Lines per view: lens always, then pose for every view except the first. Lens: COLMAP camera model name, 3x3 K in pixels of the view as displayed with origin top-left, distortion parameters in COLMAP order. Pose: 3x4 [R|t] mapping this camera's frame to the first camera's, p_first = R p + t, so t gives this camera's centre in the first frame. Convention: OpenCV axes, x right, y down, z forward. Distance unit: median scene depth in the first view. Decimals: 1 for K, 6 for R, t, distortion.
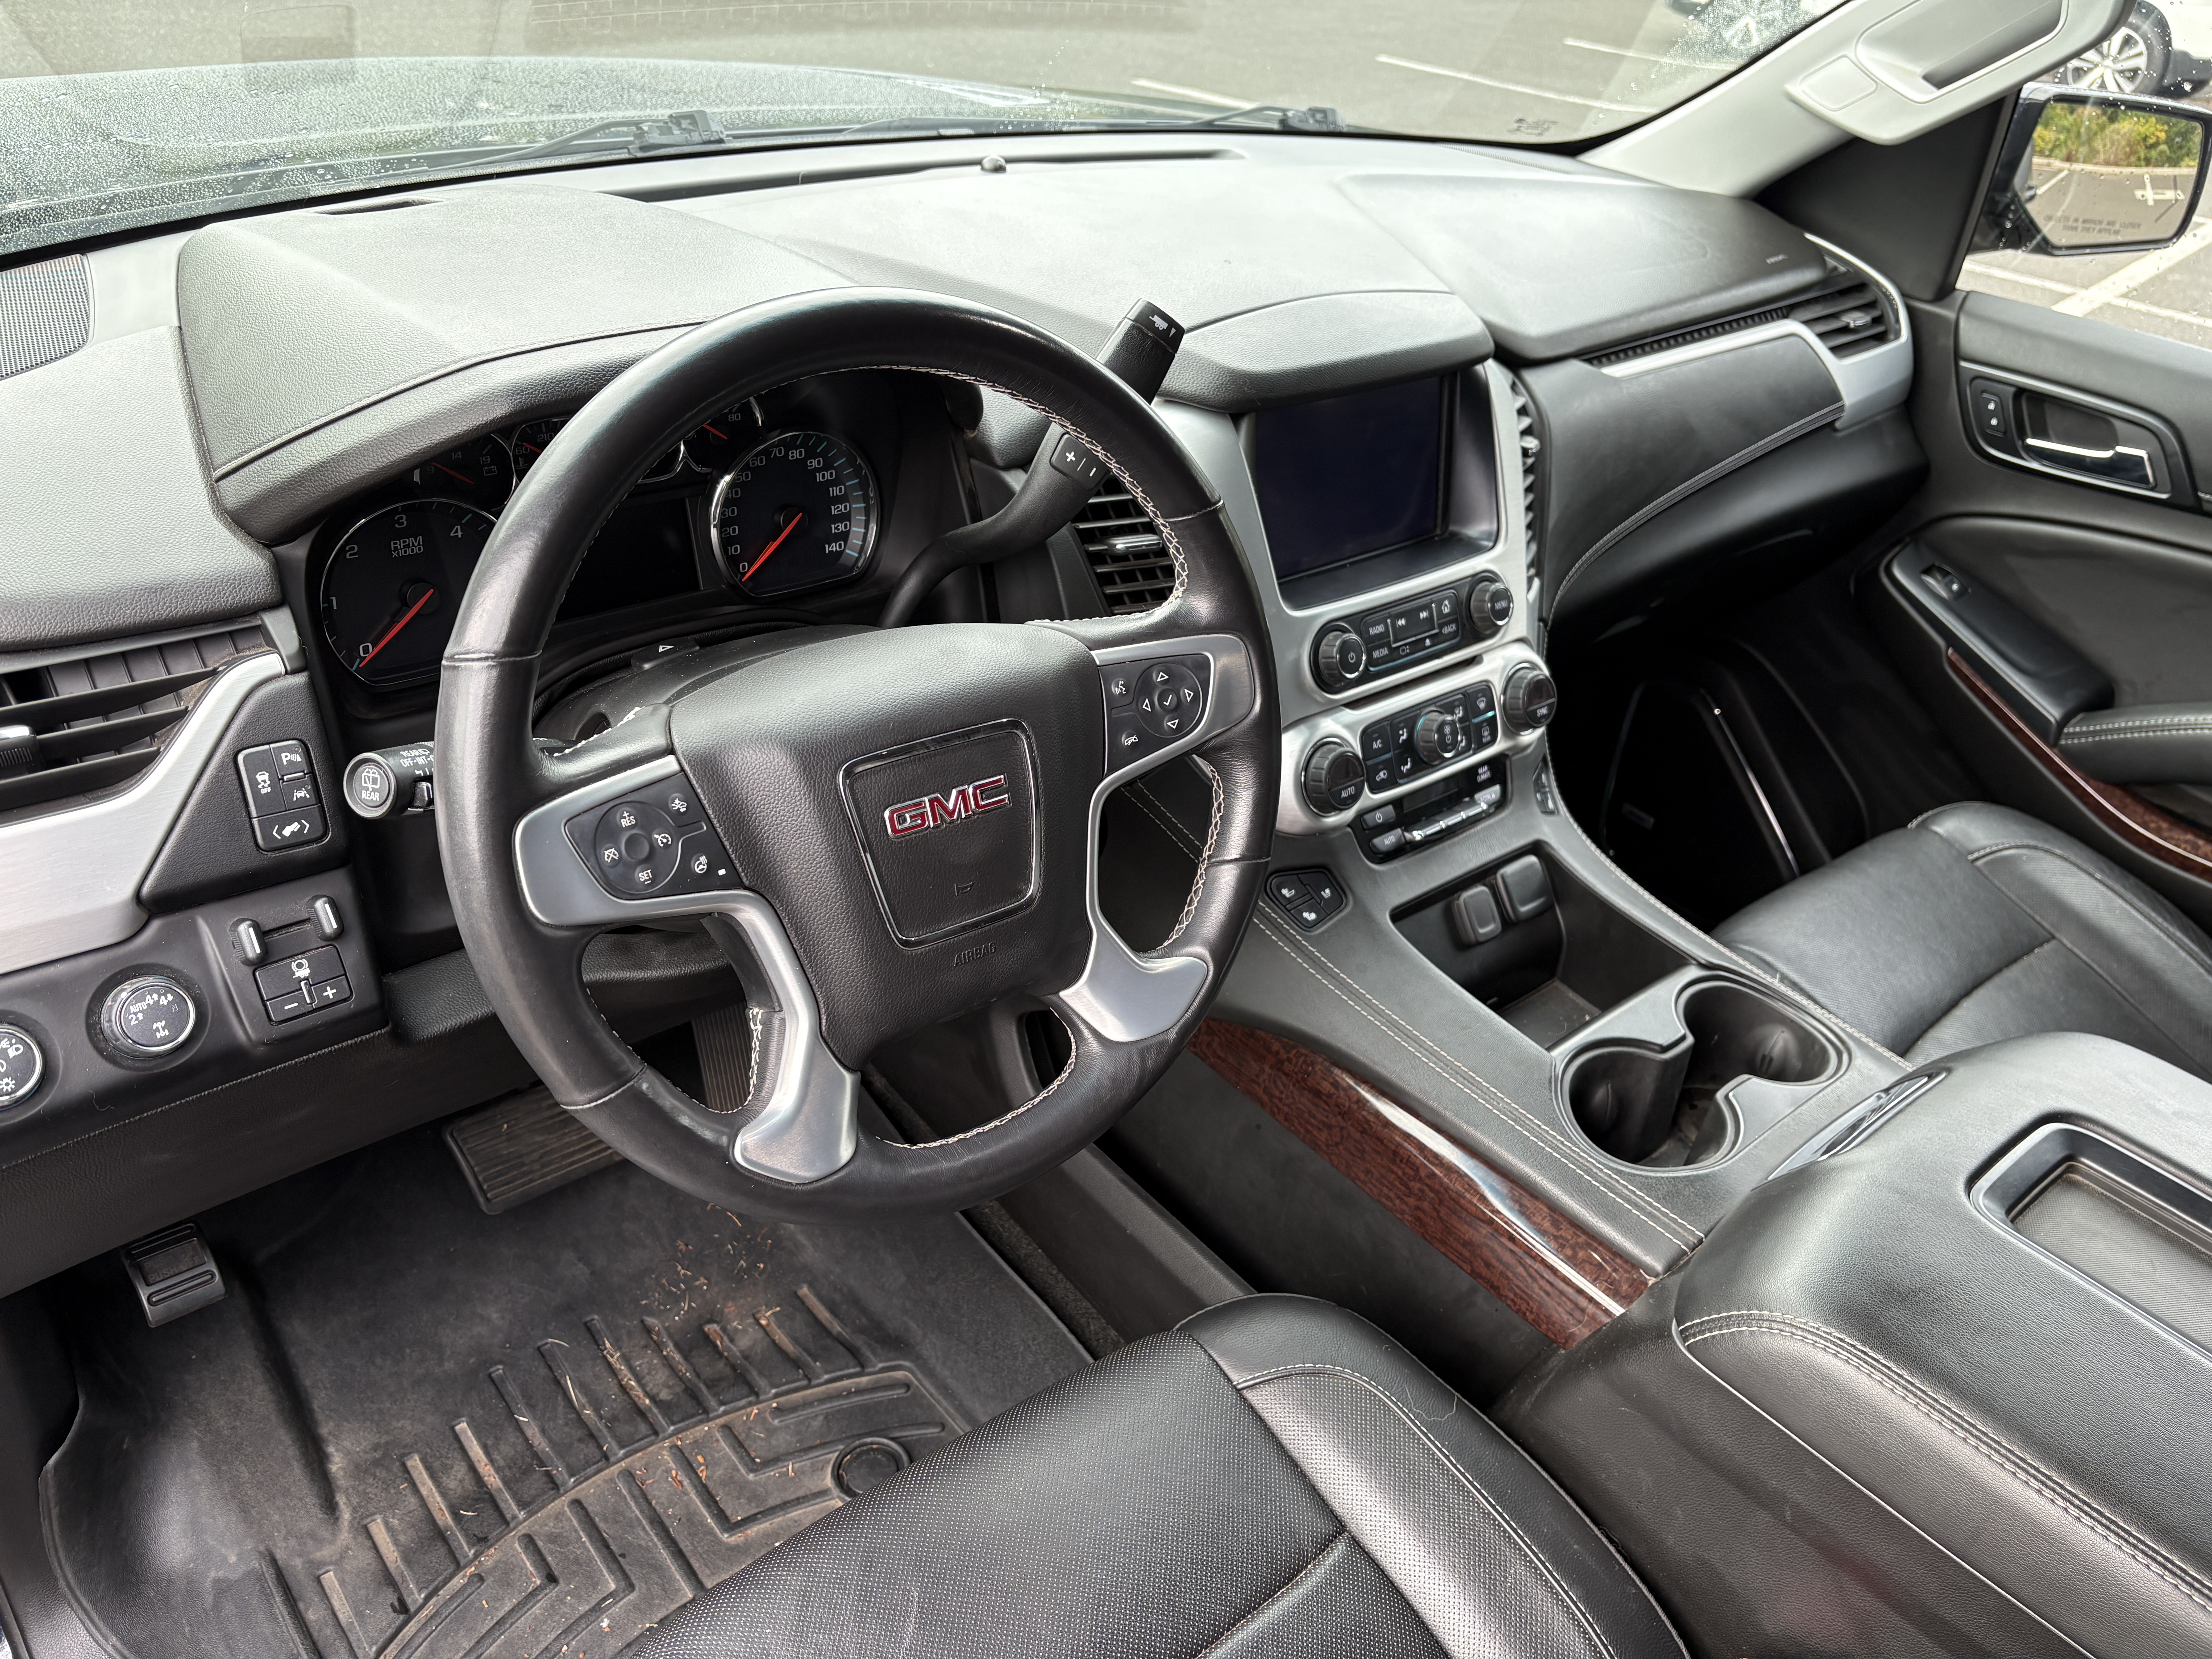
lens RADIAL K [[1690.6, 0, 1098.2], [0, 1690.6, 830.2], [0, 0, 1]] dist [0.027209, -0.012087]
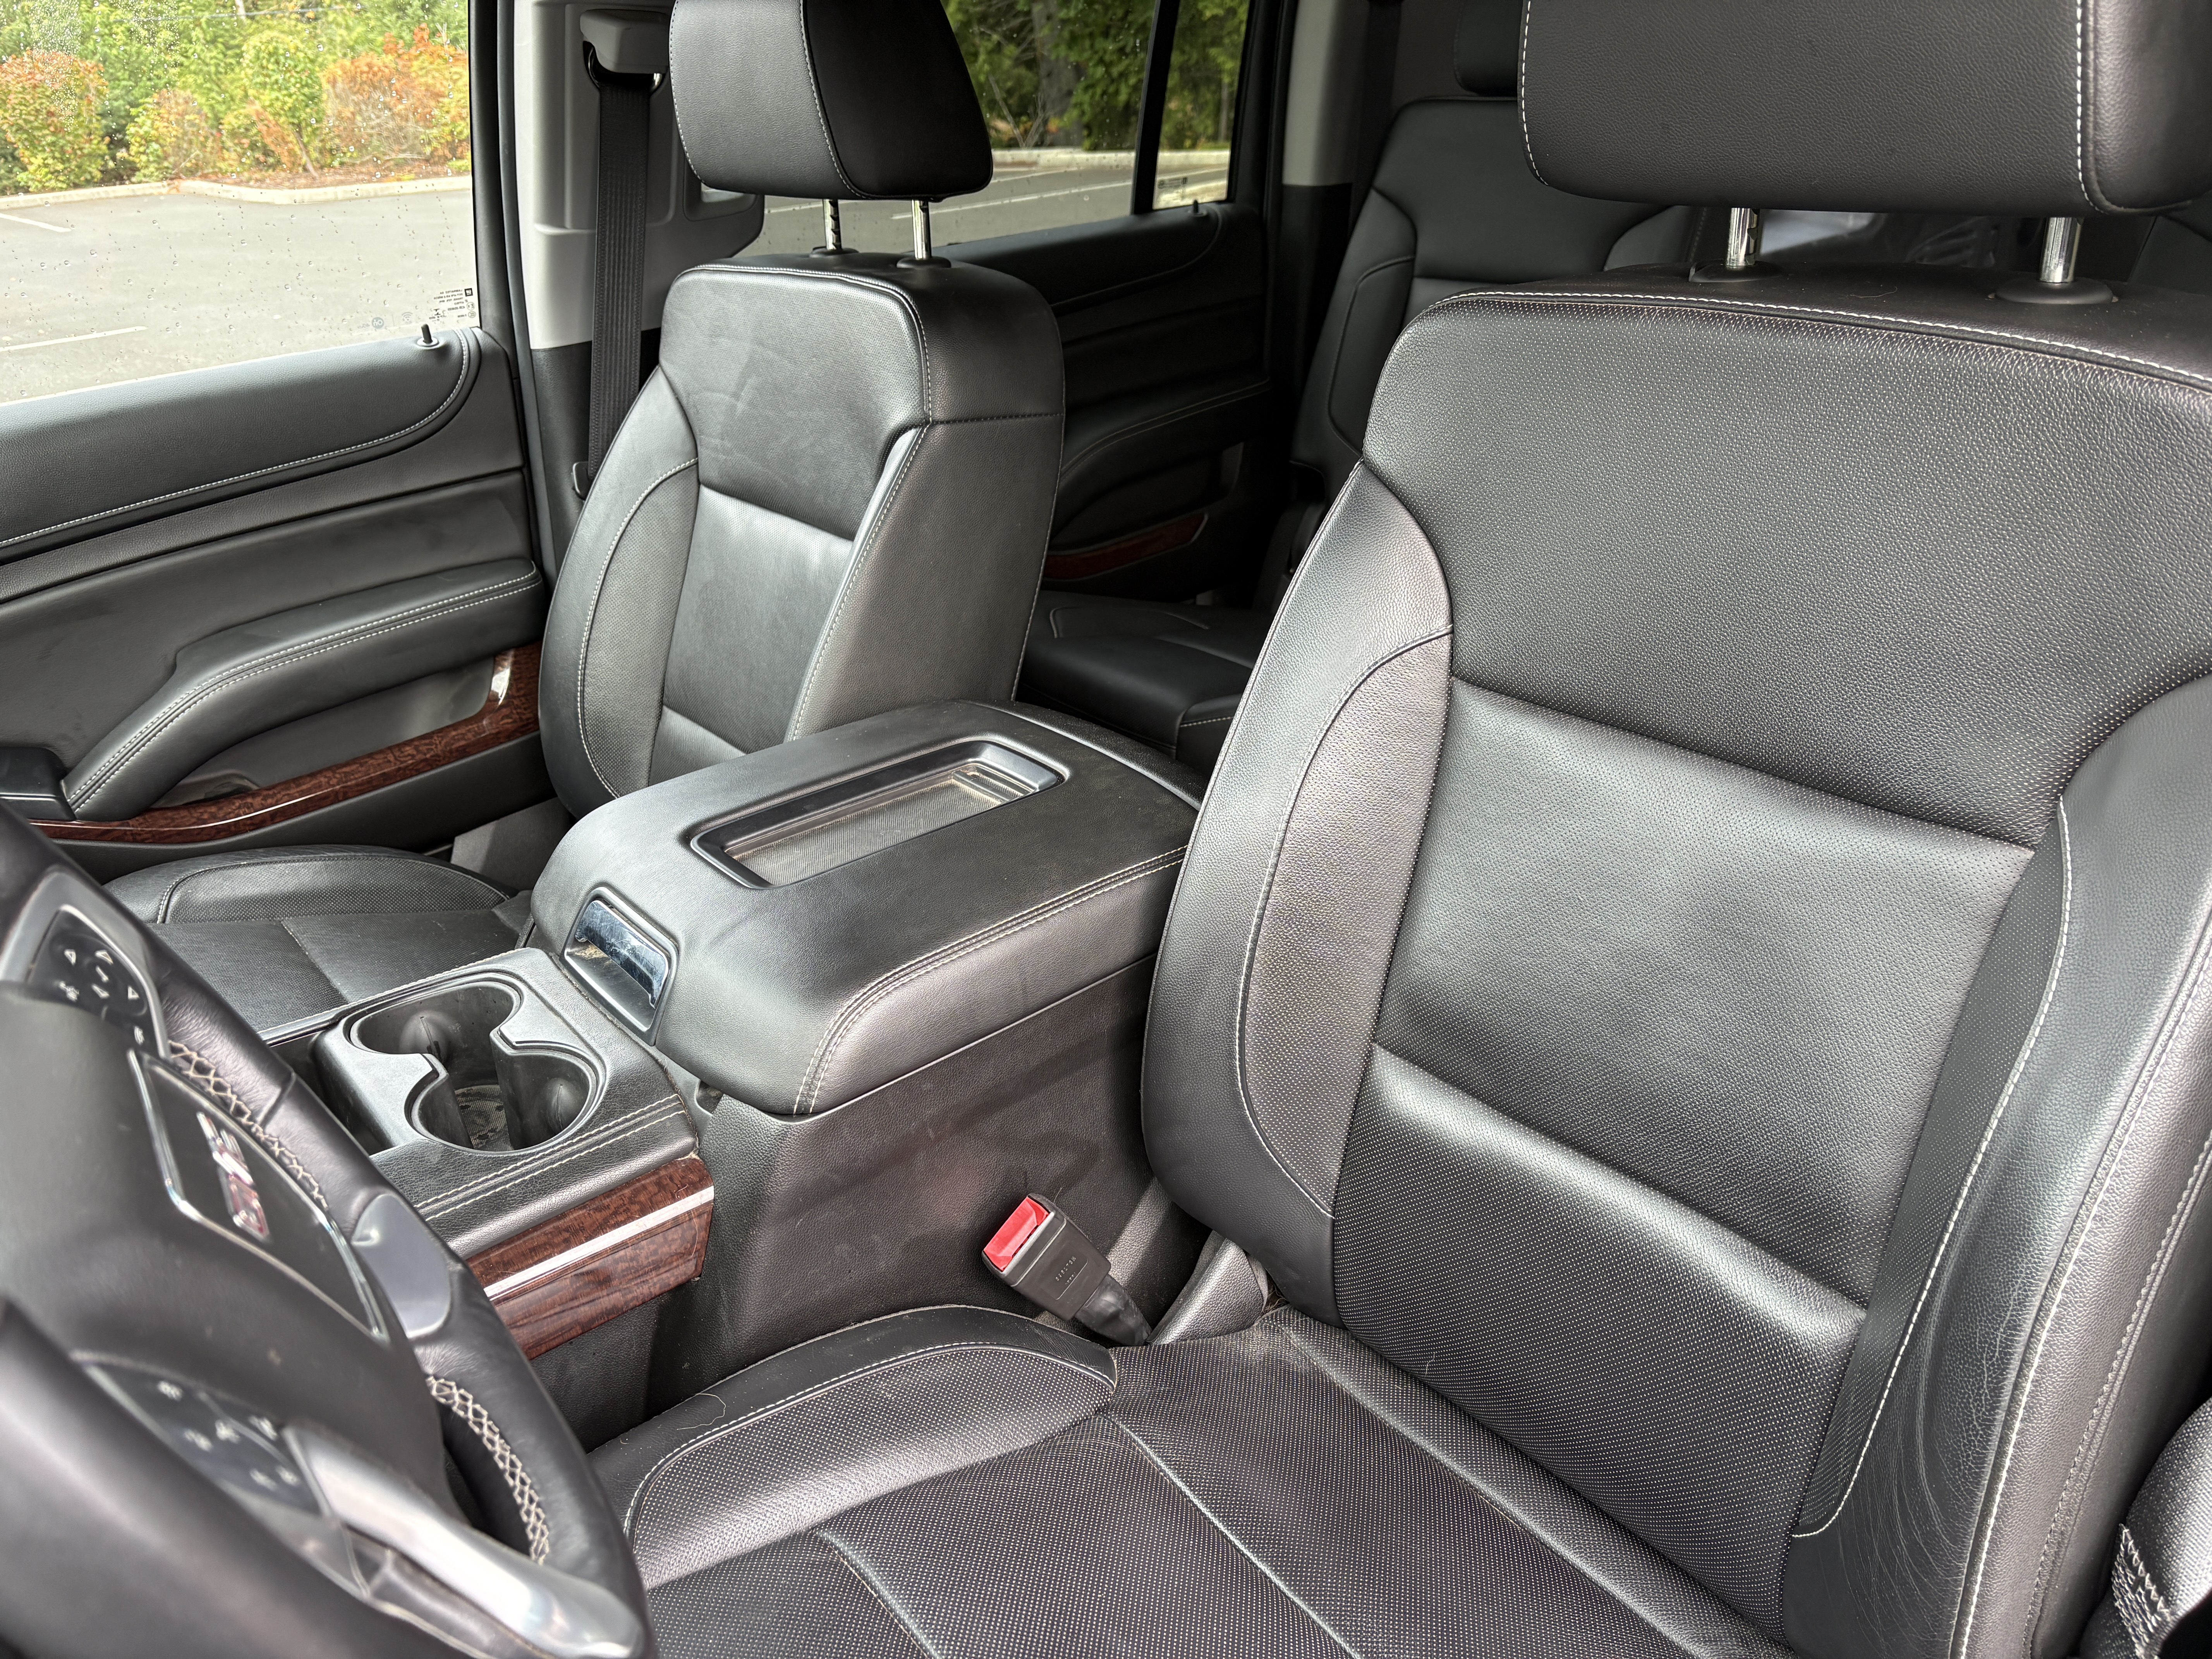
lens RADIAL K [[1690.6, 0, 1098.2], [0, 1690.6, 830.2], [0, 0, 1]] dist [0.027209, -0.012087]
pose [[0.049734, -0.519057, 0.853291, -0.376009], [0.601791, 0.697422, 0.389166, -0.108572], [-0.797104, 0.494148, 0.347050, 0.289226]]
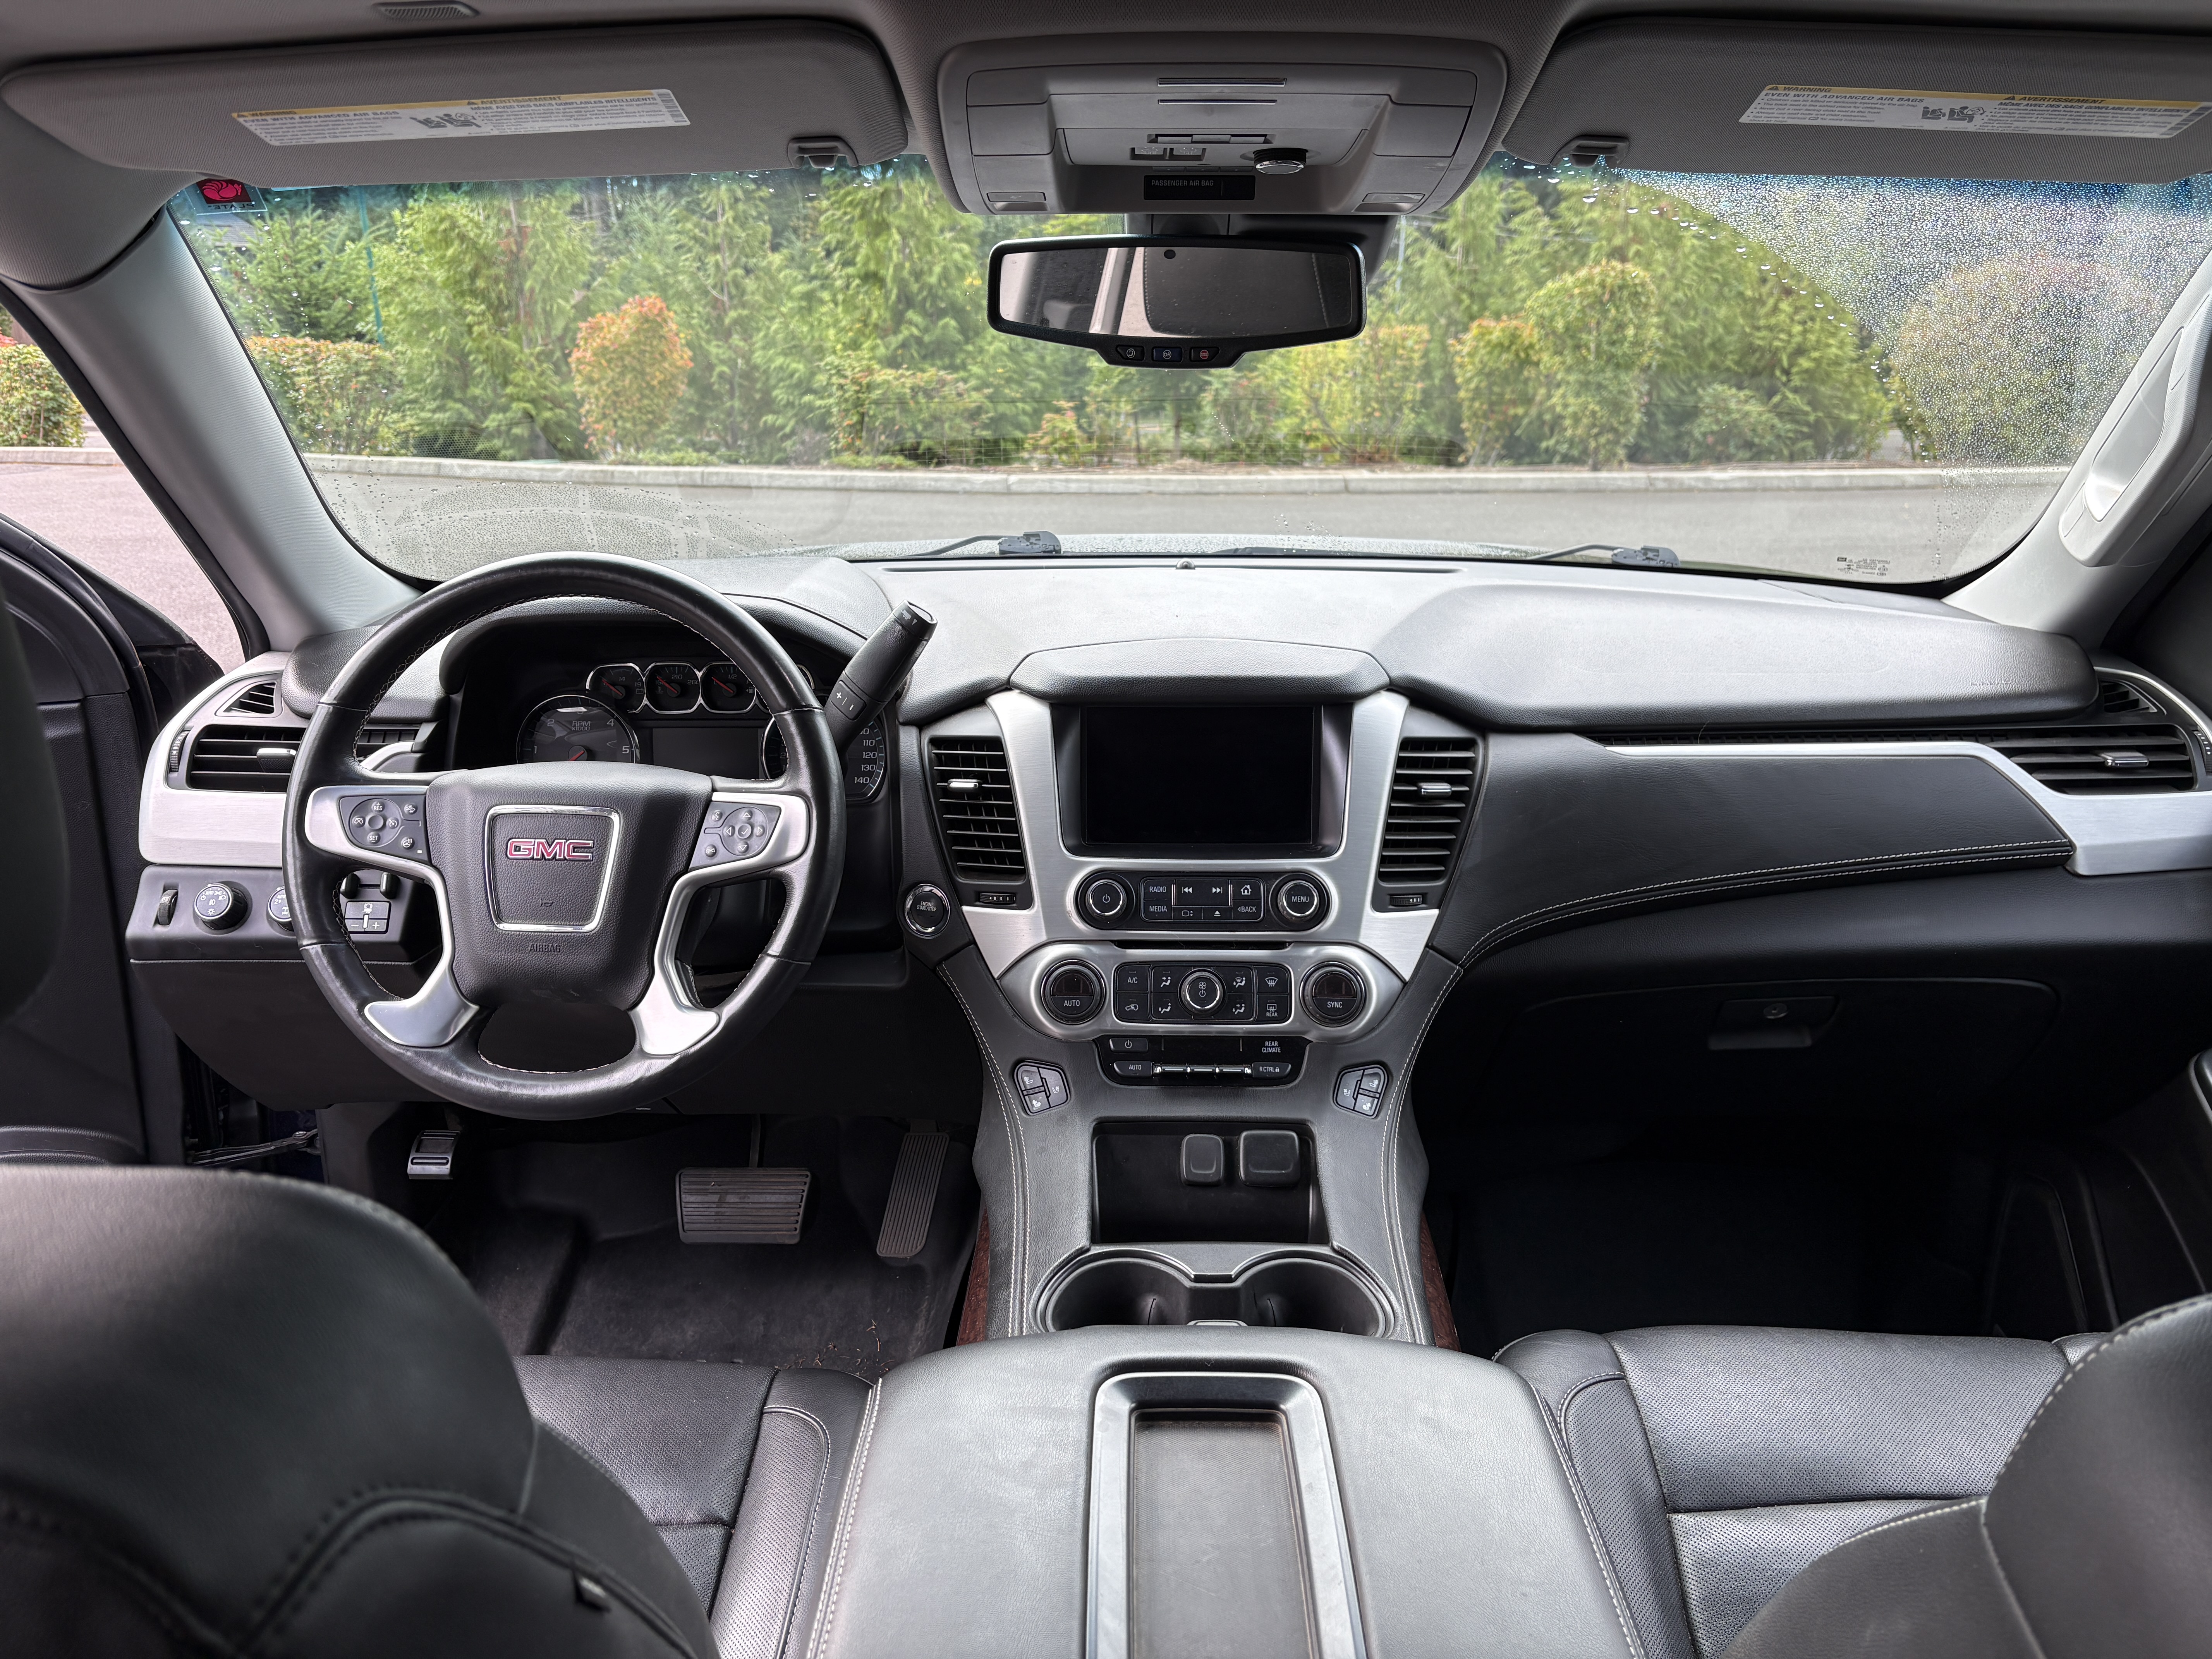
lens RADIAL K [[1700.6, 0, 1096.6], [0, 1700.6, 799.1], [0, 0, 1]] dist [0.011002, -0.006395]
pose [[0.745714, 0.096468, -0.659245, 0.871995], [-0.294047, 0.935538, -0.195717, 0.067218], [0.597869, 0.339797, 0.726010, 0.064195]]
